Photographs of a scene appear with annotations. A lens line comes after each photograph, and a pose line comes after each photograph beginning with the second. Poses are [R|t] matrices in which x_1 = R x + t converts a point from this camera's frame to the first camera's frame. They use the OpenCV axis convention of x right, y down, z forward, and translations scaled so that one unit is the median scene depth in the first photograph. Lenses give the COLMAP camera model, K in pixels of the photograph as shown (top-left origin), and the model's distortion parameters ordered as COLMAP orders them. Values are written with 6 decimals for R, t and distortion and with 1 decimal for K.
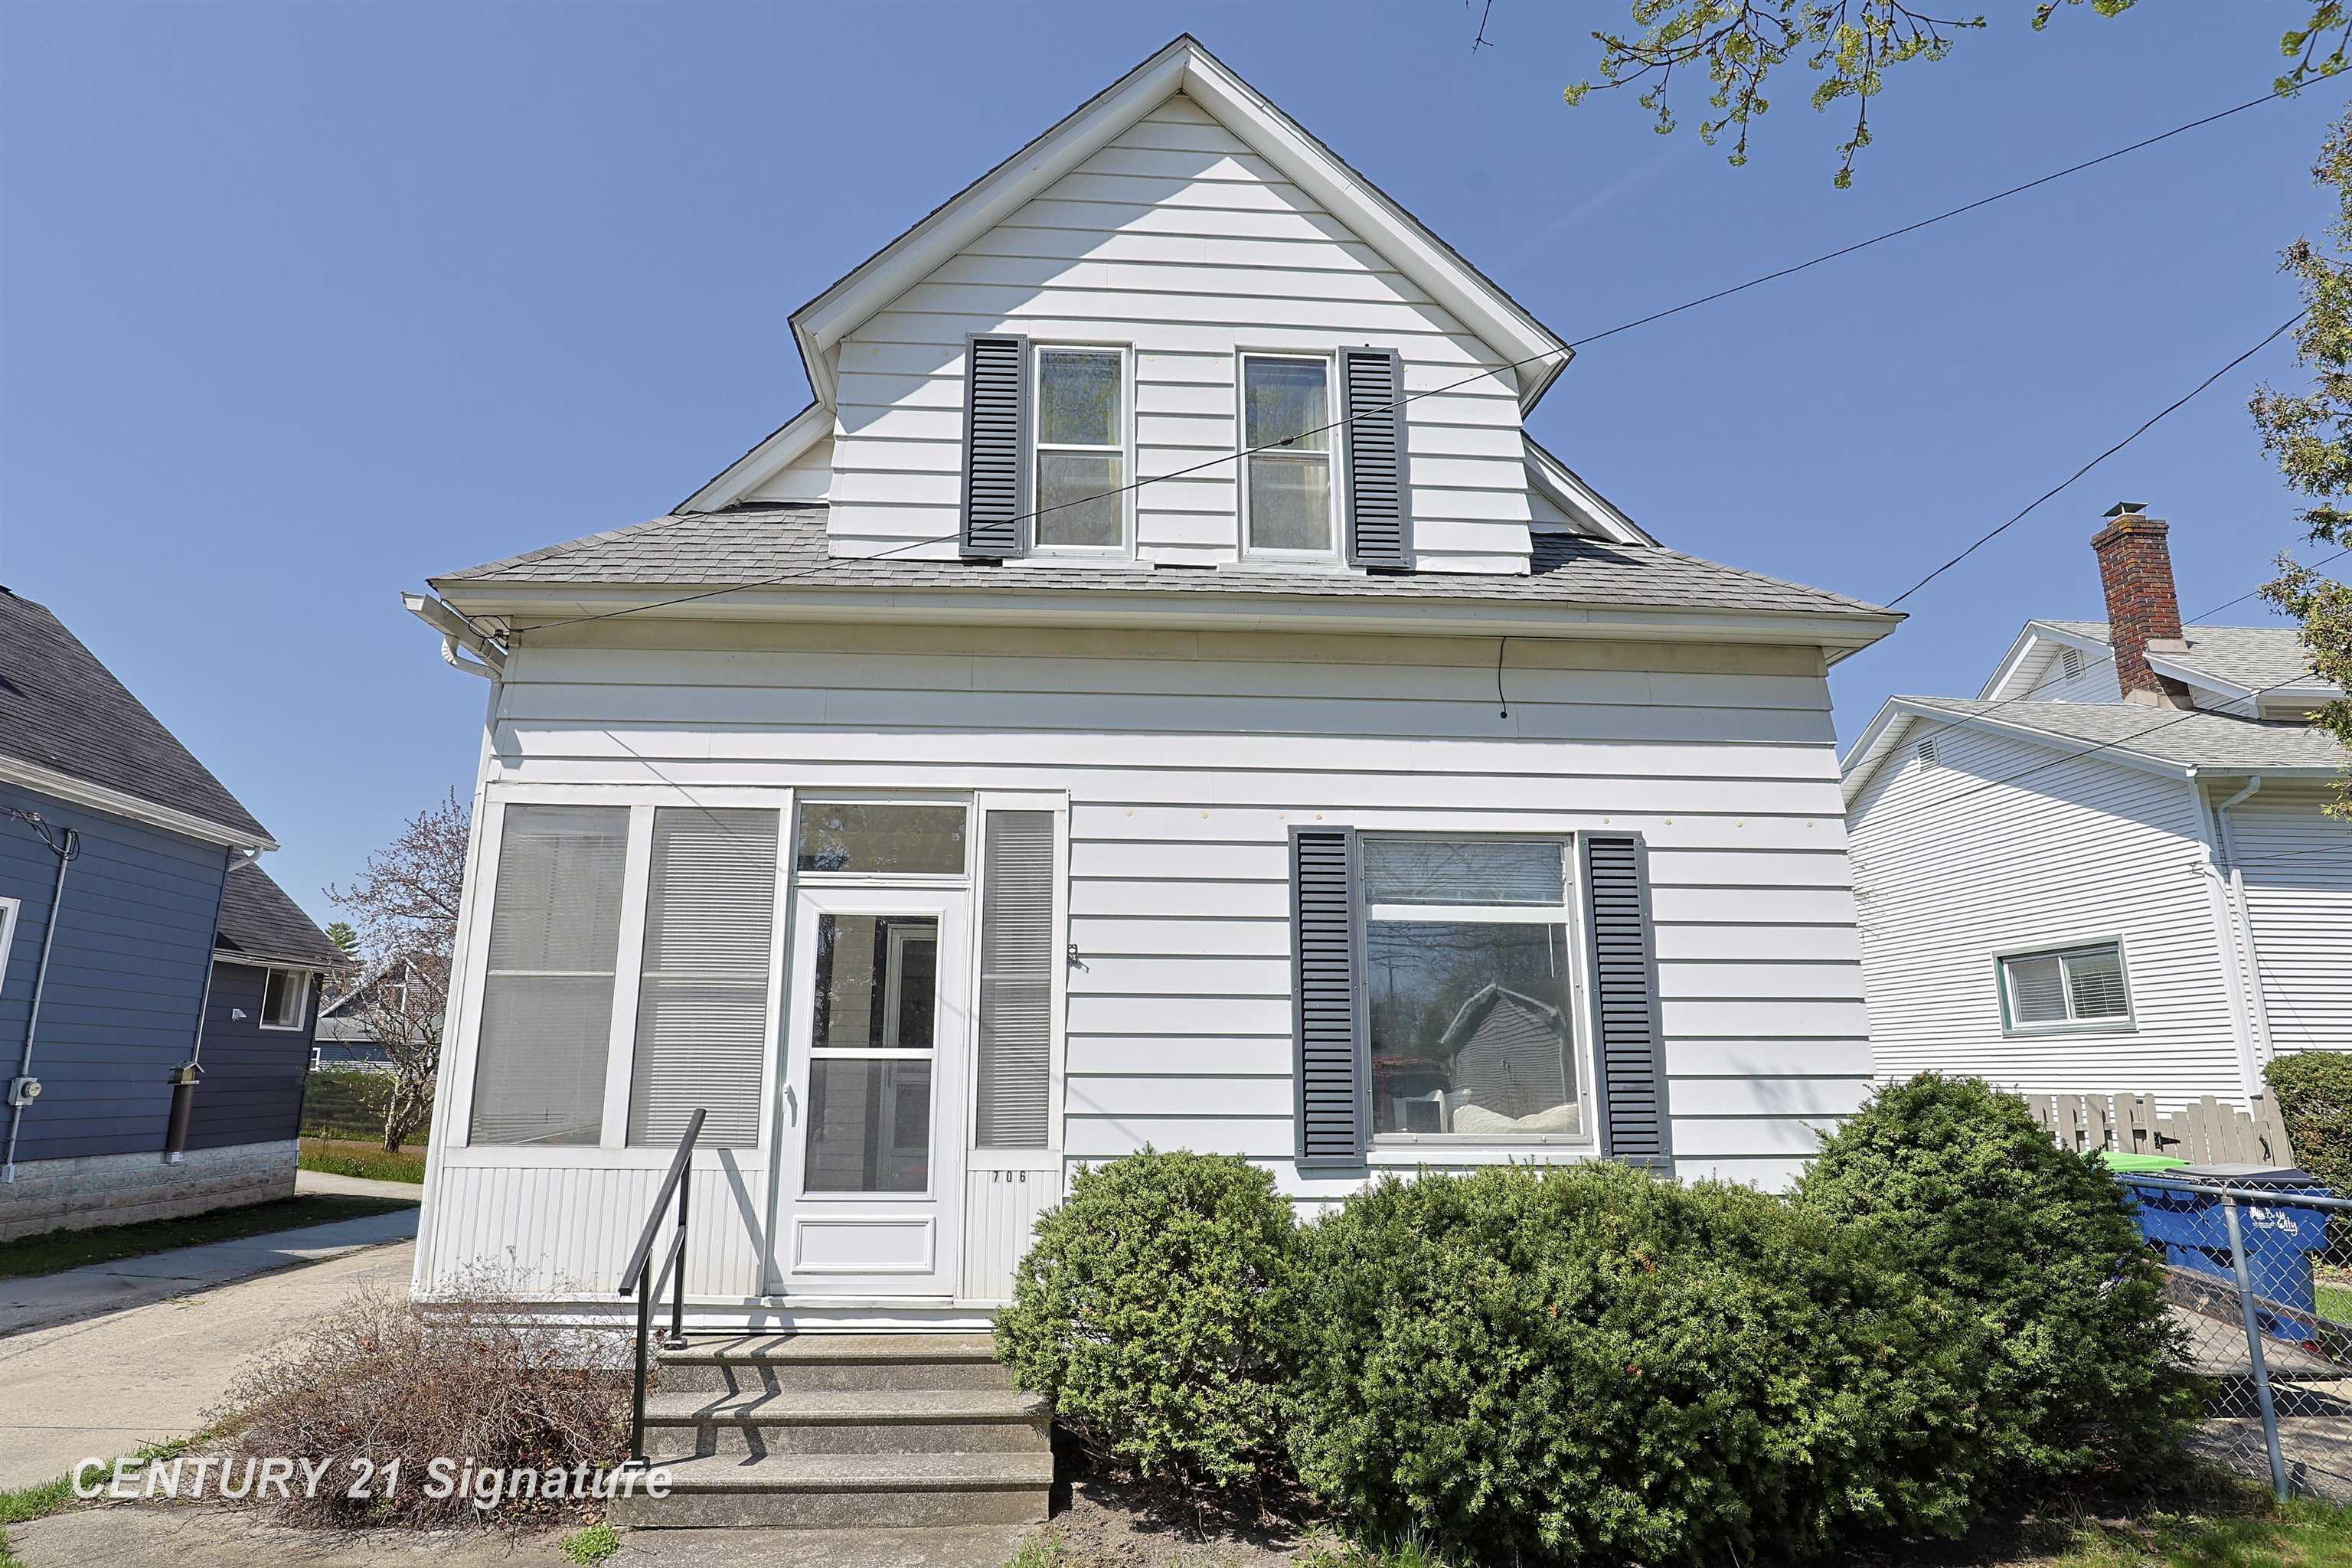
lens RADIAL K [[1138.8, 0, 1179.8], [0, 1138.8, 791.8], [0, 0, 1]] dist [-0.028151, -0.000308]
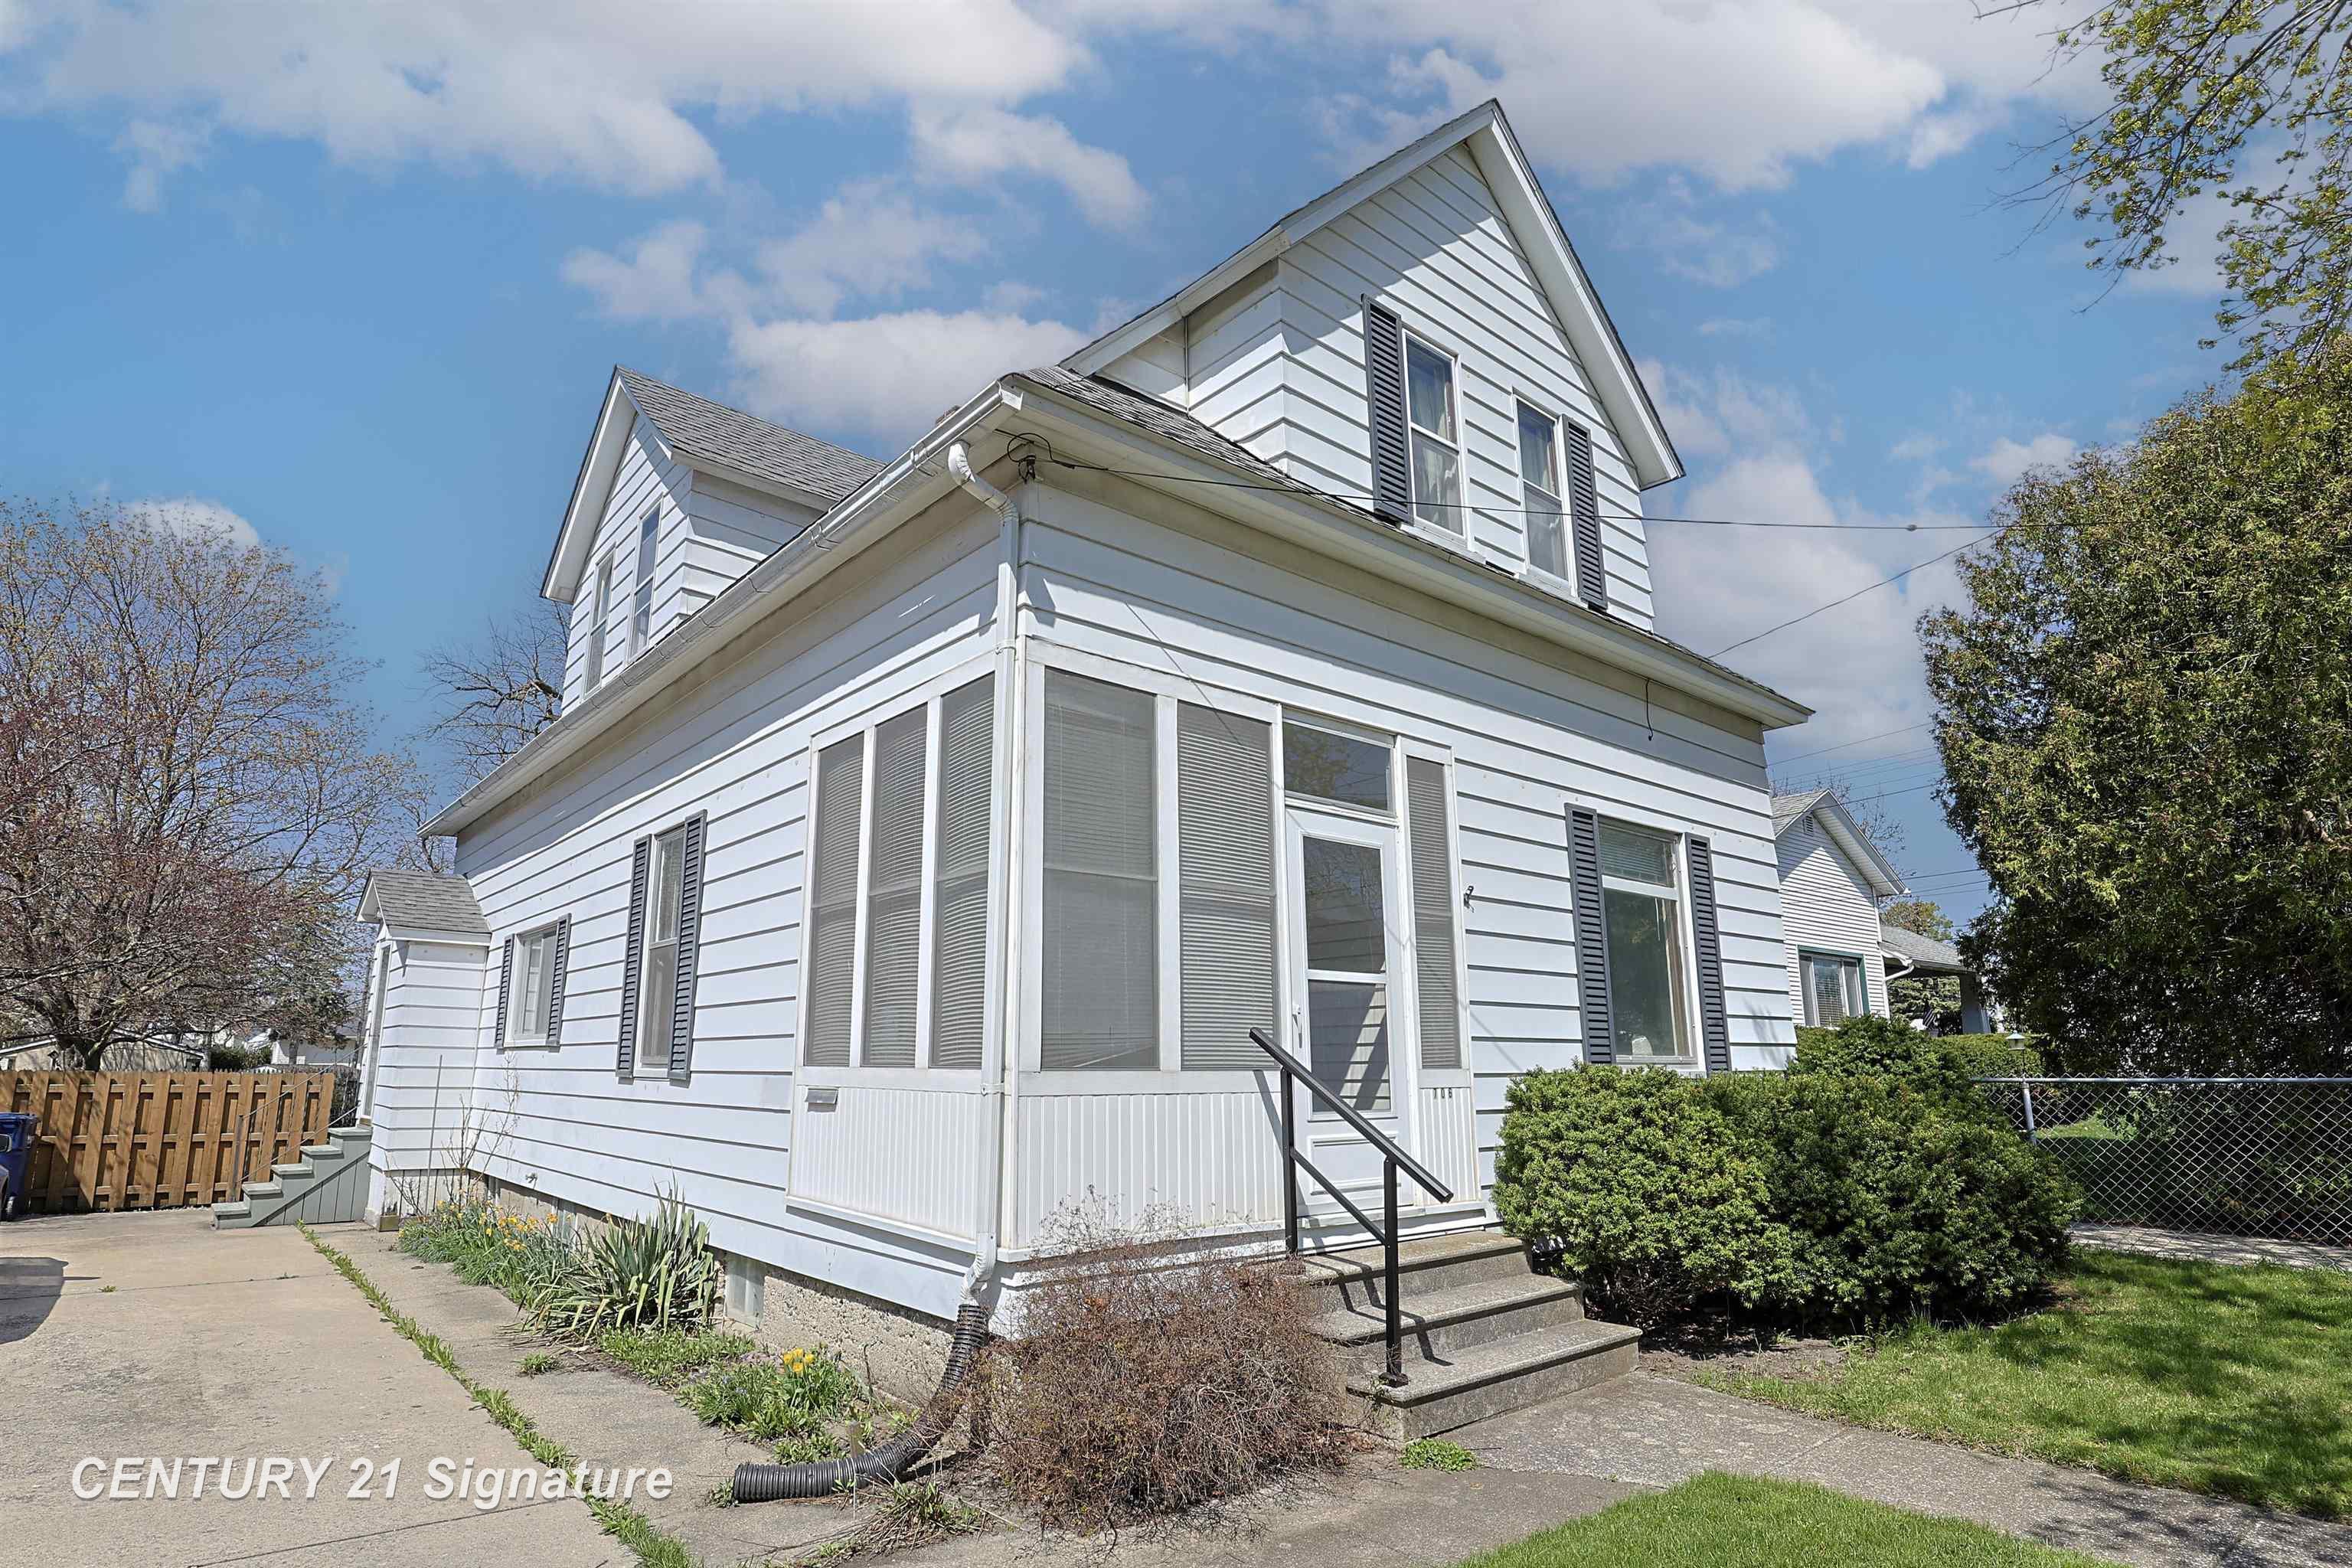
lens RADIAL K [[1175.0, 0, 1166.8], [0, 1175.0, 772.6], [0, 0, 1]] dist [0.002141, 0.000082]
pose [[0.811015, 0.136204, 0.568950, -0.990687], [-0.136433, 0.989739, -0.042458, 0.111654], [-0.568895, -0.043190, 0.821276, 0.221246]]
